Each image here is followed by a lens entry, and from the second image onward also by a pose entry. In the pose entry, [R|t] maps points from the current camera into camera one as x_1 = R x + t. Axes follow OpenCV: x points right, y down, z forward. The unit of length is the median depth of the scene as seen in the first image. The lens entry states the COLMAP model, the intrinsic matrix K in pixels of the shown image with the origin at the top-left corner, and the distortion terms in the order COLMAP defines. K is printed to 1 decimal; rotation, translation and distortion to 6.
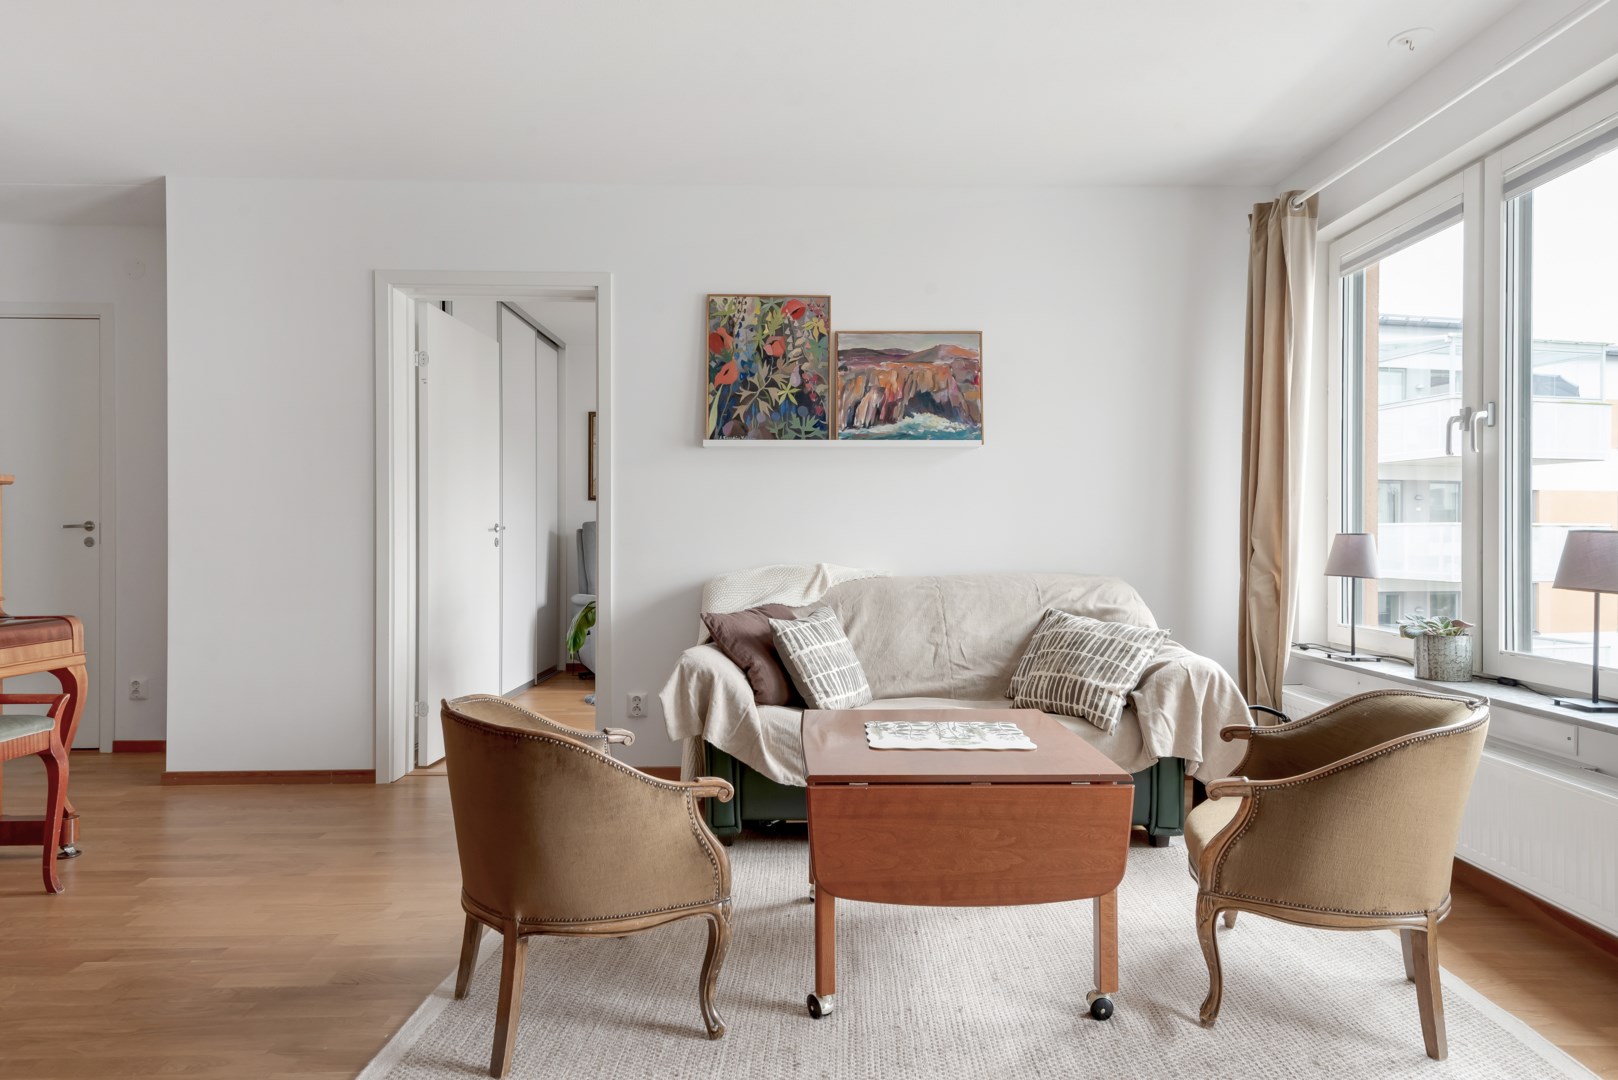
lens RADIAL K [[906.0, 0, 809.0], [0, 906.0, 540.0], [0, 0, 1]] dist [0.043388, -0.000083]
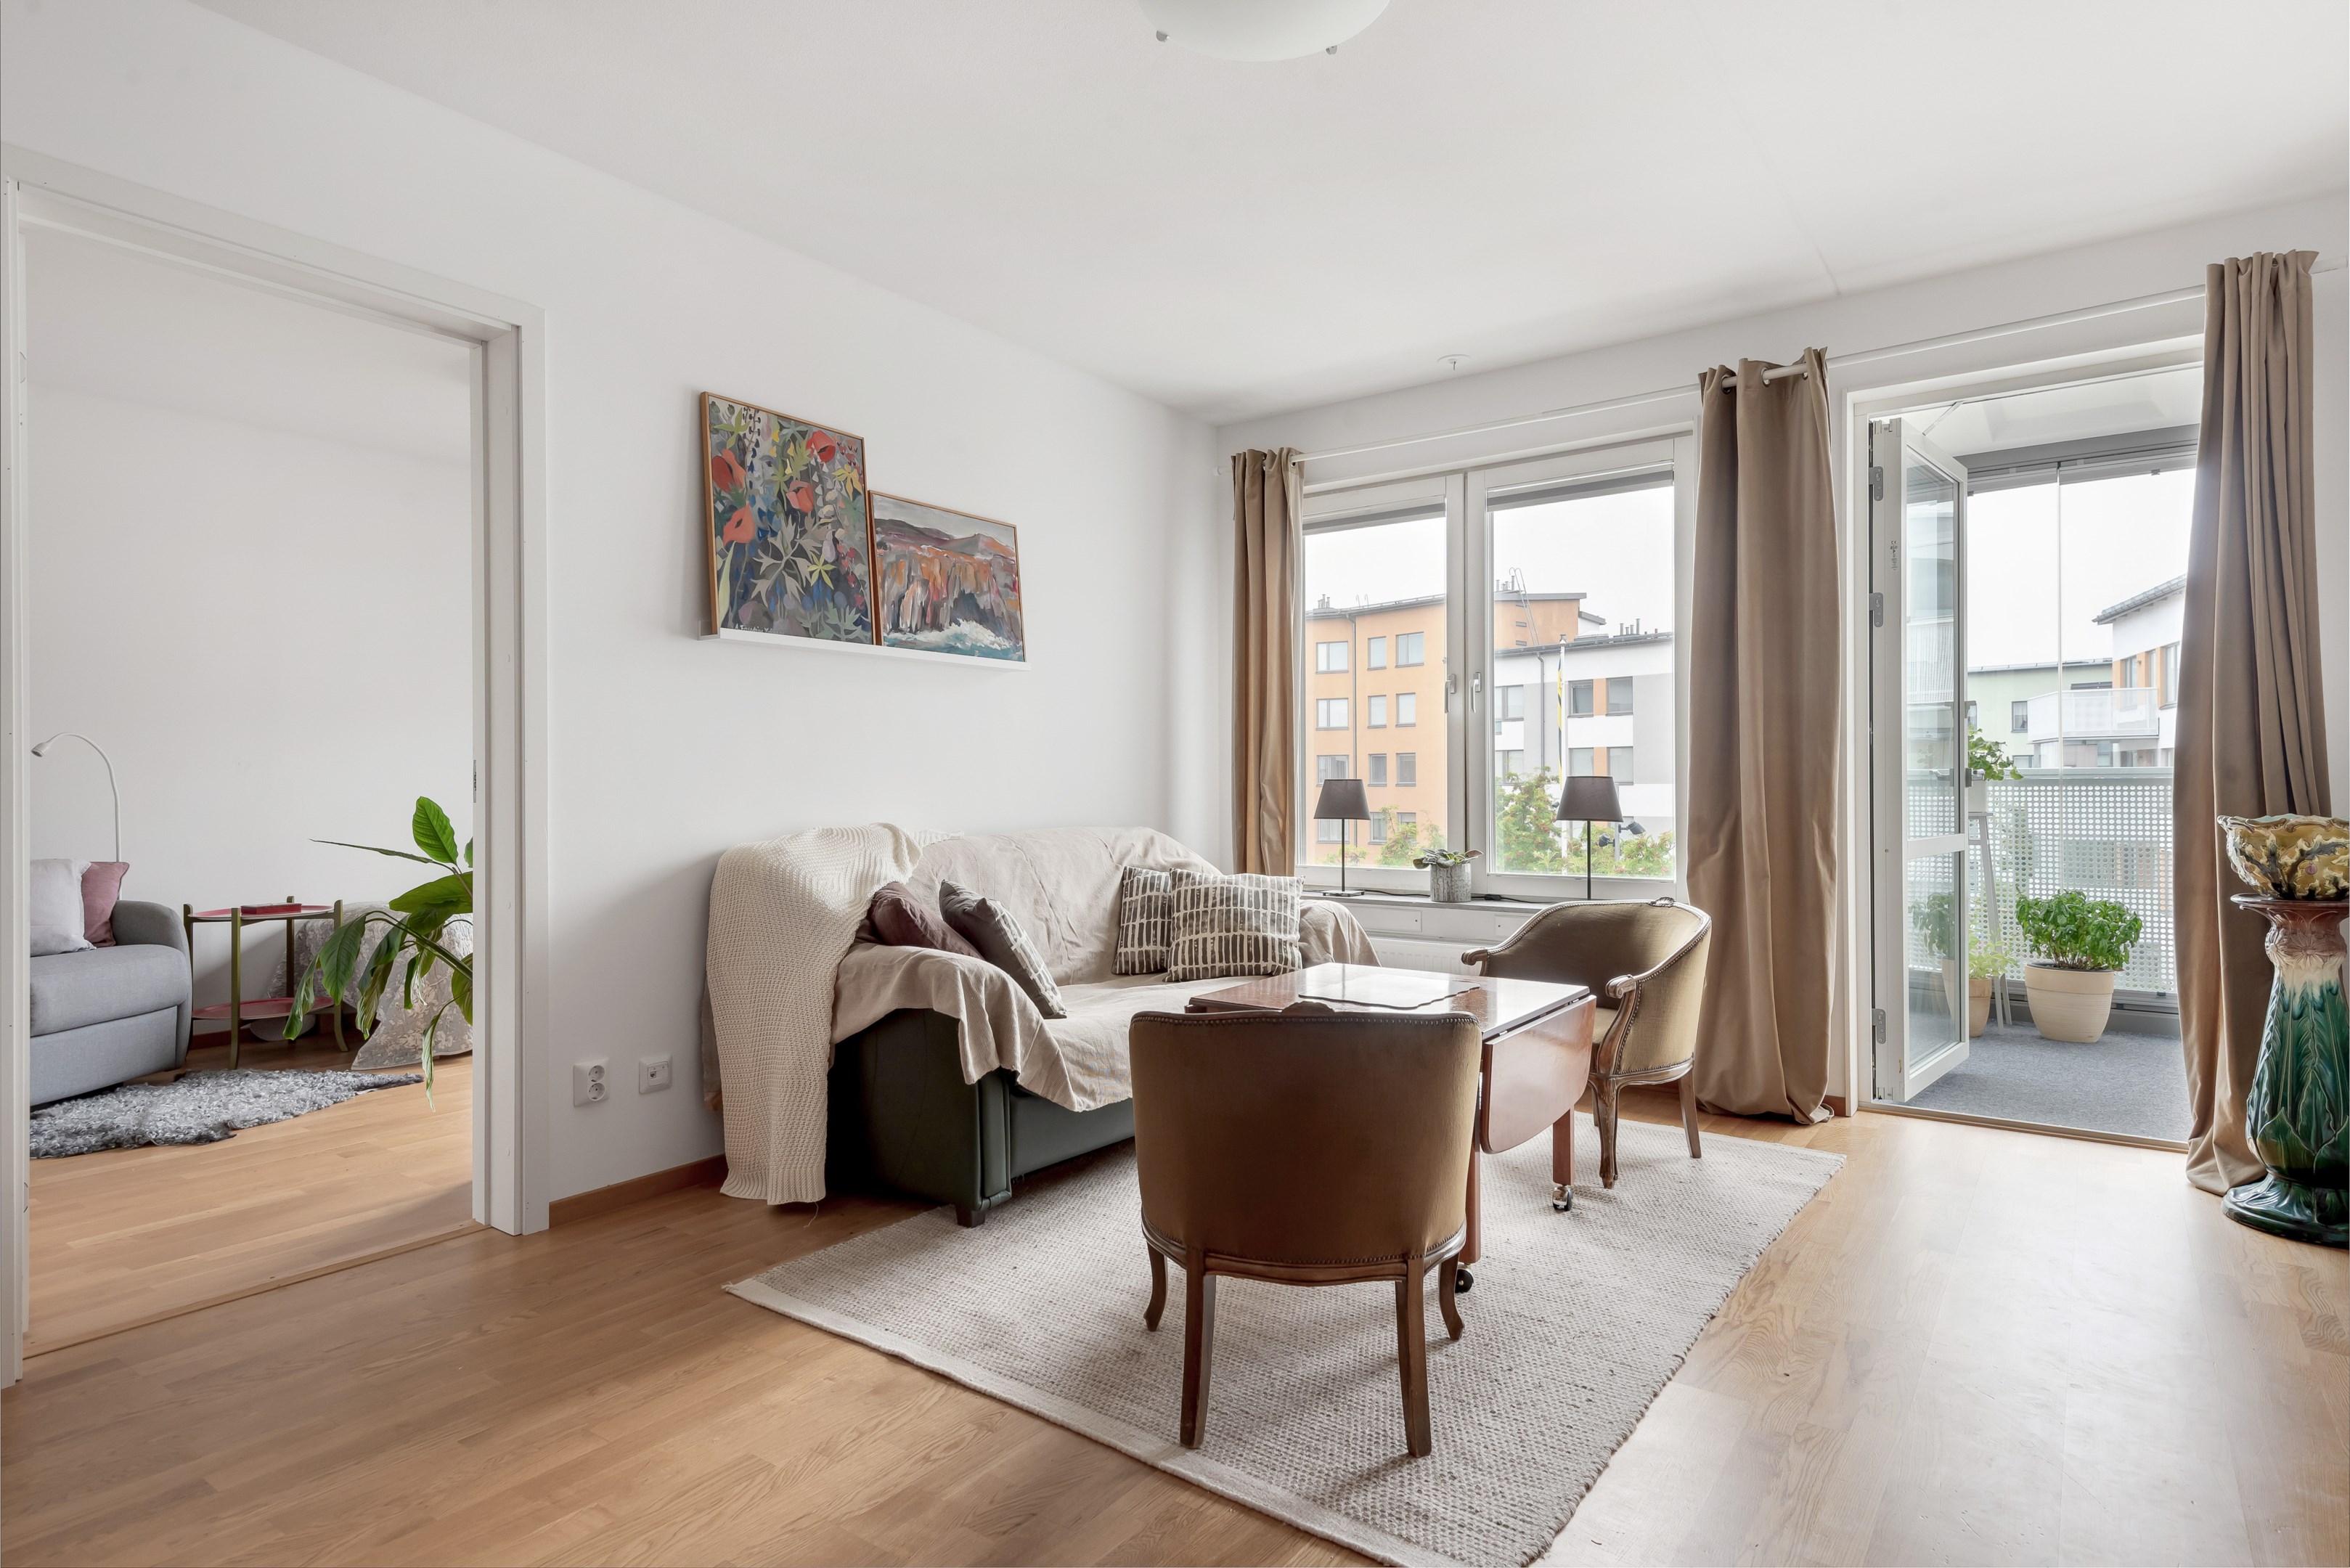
lens RADIAL K [[1253.1, 0, 1185.3], [0, 1253.1, 781.9], [0, 0, 1]] dist [0.036722, -0.021870]
pose [[0.590955, -0.001895, 0.806702, -0.613592], [0.008888, 0.999952, -0.004162, 0.000819], [-0.806655, 0.009629, 0.590944, 0.235985]]
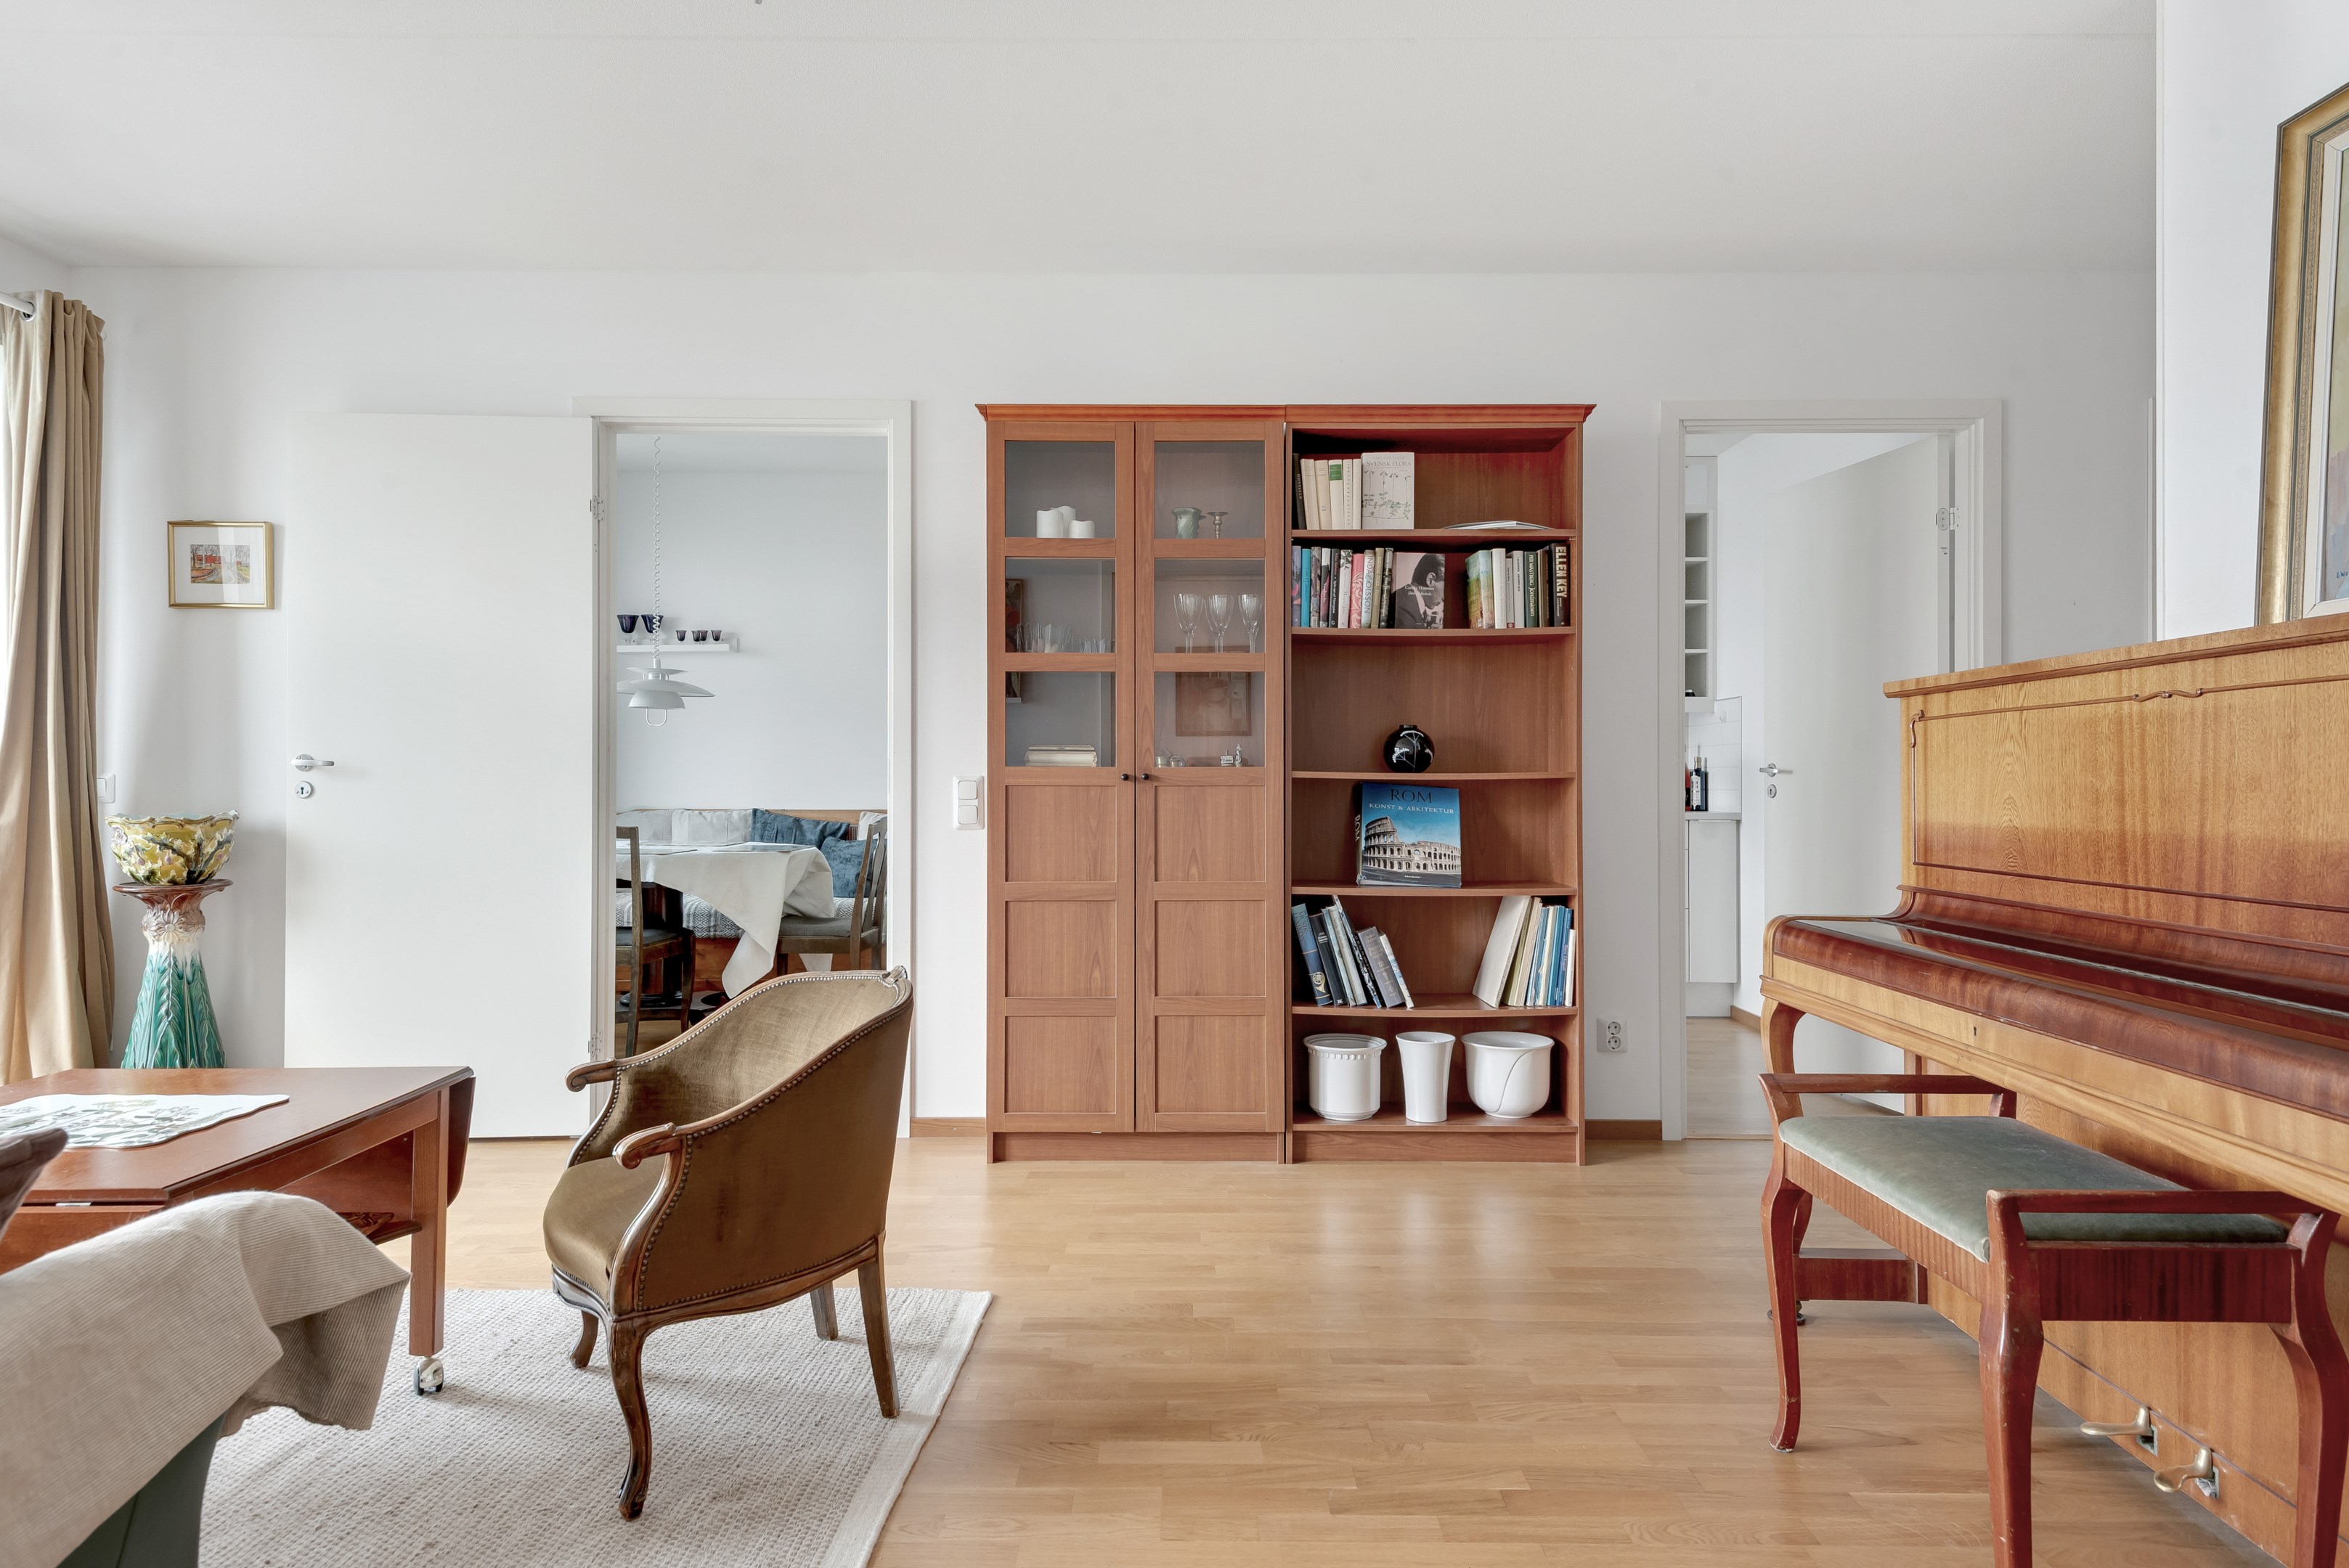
lens RADIAL K [[1312.8, 0, 1186.7], [0, 1312.8, 787.2], [0, 0, 1]] dist [0.007819, -0.000005]
pose [[-0.999997, -0.002495, 0.000430, -0.325706], [-0.002493, 0.999980, 0.005840, -0.002692], [-0.000445, 0.005839, -0.999983, 1.095409]]
